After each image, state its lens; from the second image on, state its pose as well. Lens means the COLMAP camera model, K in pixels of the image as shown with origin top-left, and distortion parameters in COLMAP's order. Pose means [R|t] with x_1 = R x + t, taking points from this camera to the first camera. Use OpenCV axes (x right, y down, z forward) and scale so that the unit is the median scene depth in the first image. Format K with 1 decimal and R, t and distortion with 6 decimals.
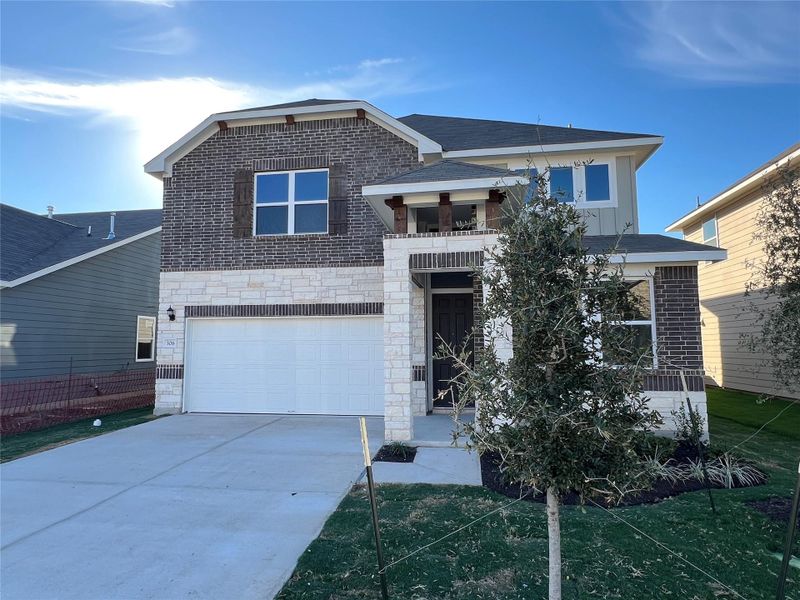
lens RADIAL K [[467.1, 0, 398.3], [0, 467.1, 300.8], [0, 0, 1]] dist [0.000764, -0.002085]
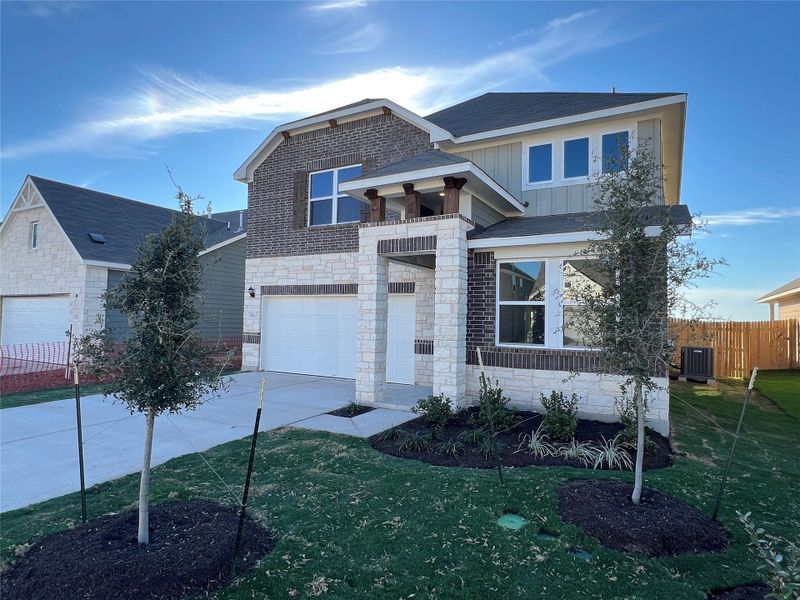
lens RADIAL K [[467.1, 0, 400.0], [0, 467.1, 299.6], [0, 0, 1]] dist [0.000764, -0.002085]
pose [[0.934191, 0.008141, -0.356680, 0.339525], [0.008204, 0.998985, 0.044289, -0.004325], [0.356679, -0.044300, 0.933176, -0.032720]]
